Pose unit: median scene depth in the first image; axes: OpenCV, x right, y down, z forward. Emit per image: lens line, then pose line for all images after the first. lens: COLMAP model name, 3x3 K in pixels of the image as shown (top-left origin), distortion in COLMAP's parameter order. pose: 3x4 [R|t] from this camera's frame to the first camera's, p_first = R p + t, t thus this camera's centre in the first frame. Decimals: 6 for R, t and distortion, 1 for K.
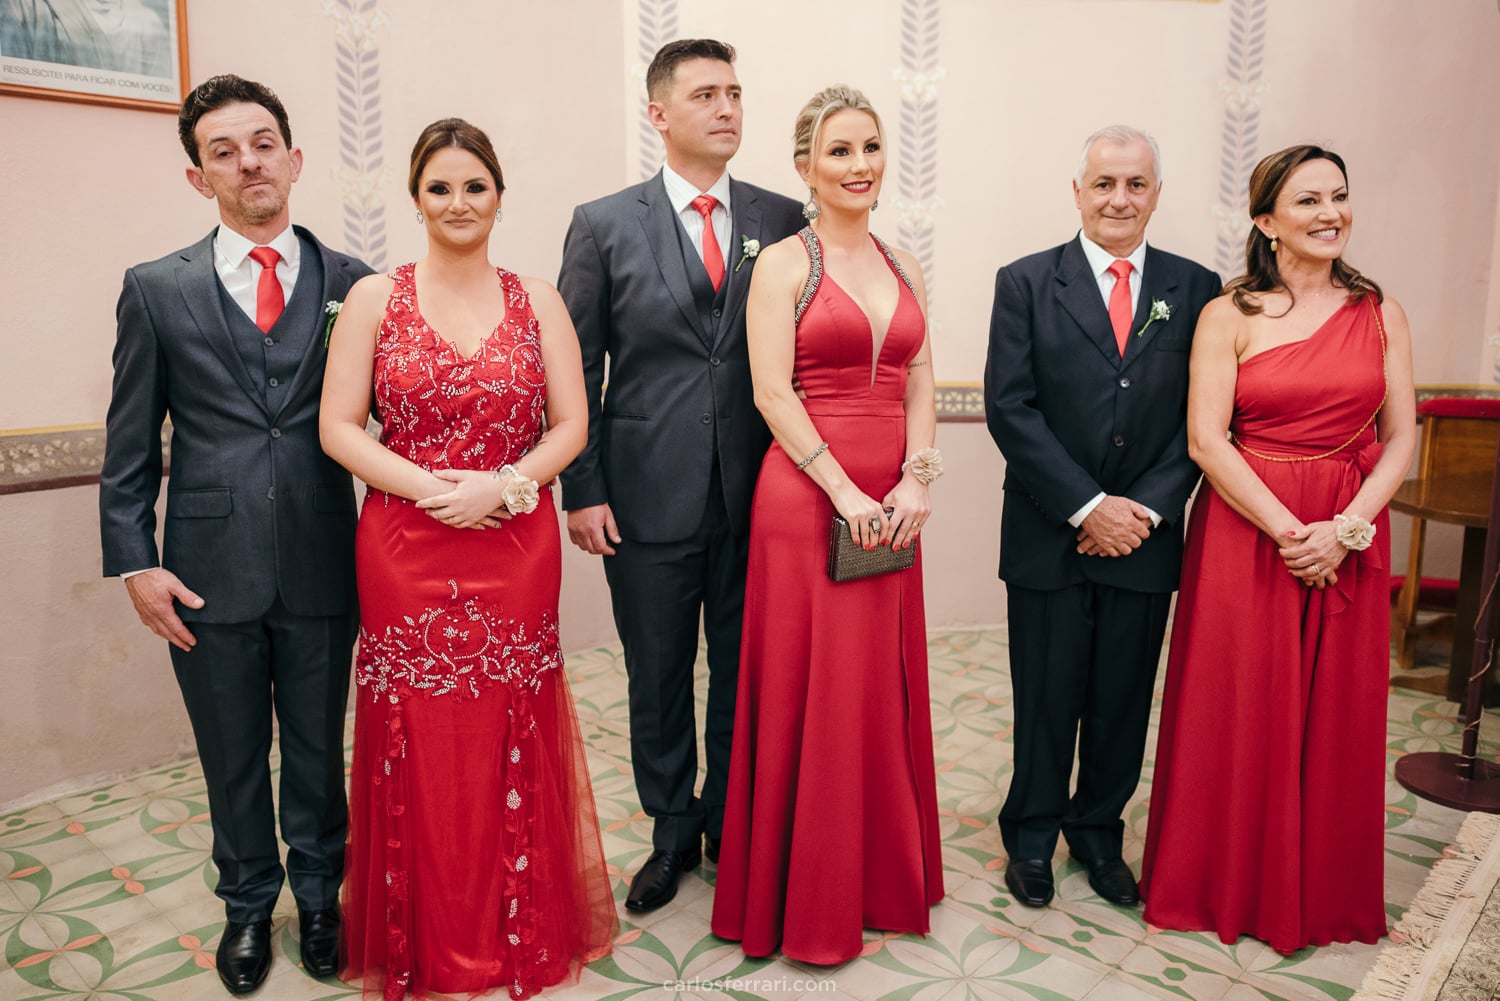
lens RADIAL K [[1118.0, 0, 745.7], [0, 1118.0, 455.4], [0, 0, 1]] dist [-0.047915, 0.008636]
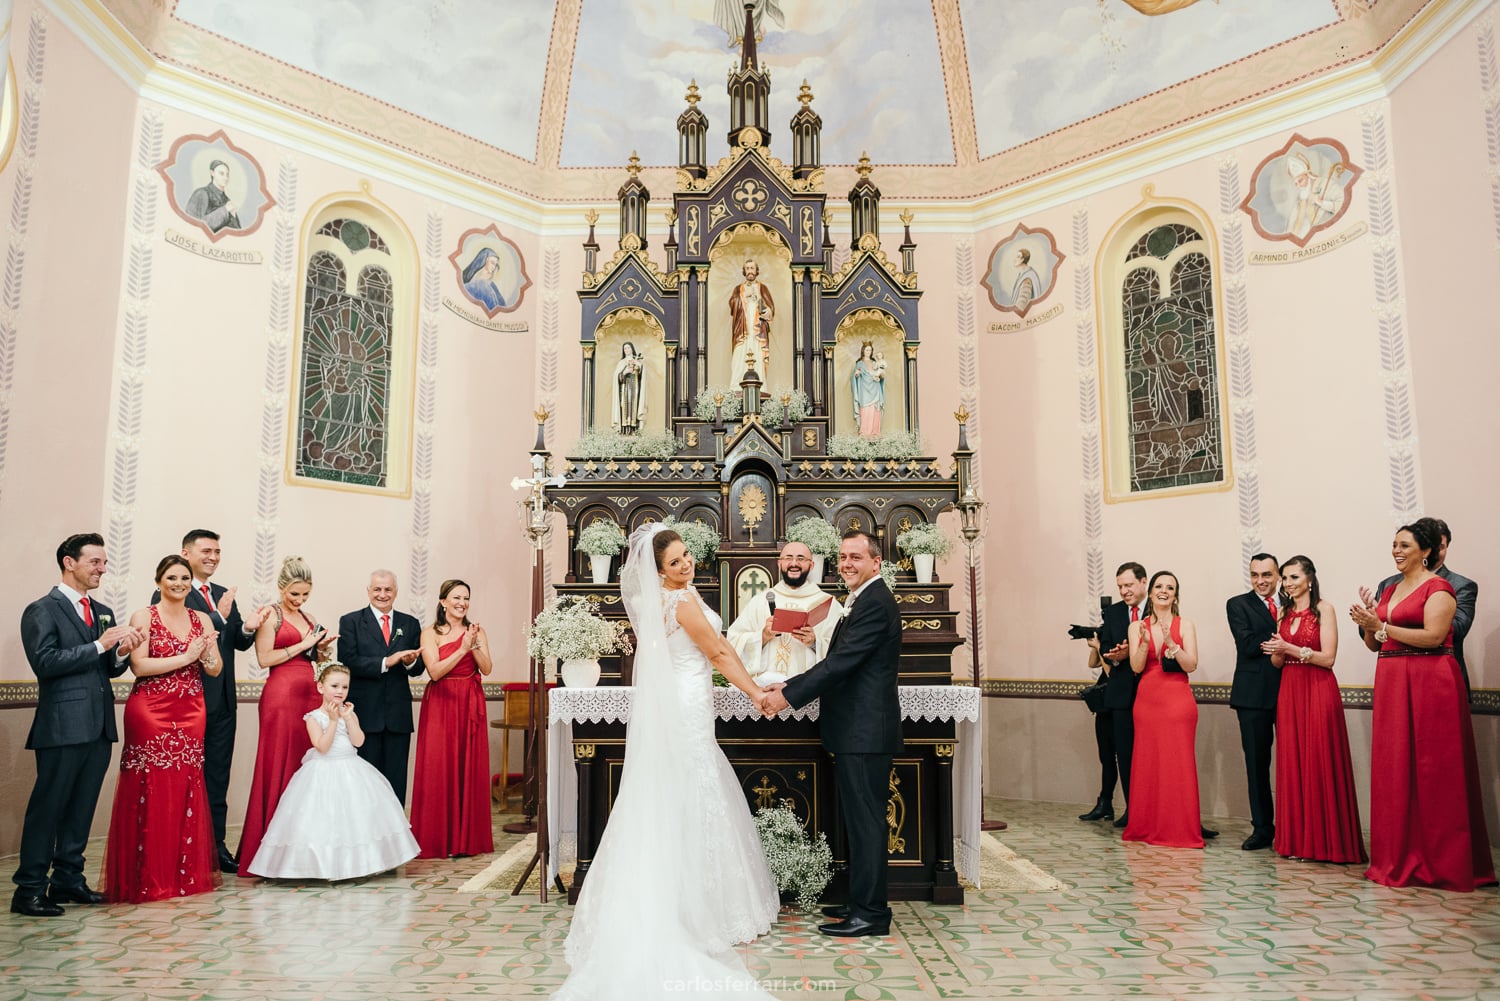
lens RADIAL K [[1118.0, 0, 745.7], [0, 1118.0, 455.4], [0, 0, 1]] dist [-0.047915, 0.008636]
pose [[0.734799, 0.121609, 0.667294, -1.000776], [0.103441, 0.952198, -0.287436, 0.367778], [-0.670350, 0.280233, 0.687095, -1.752942]]
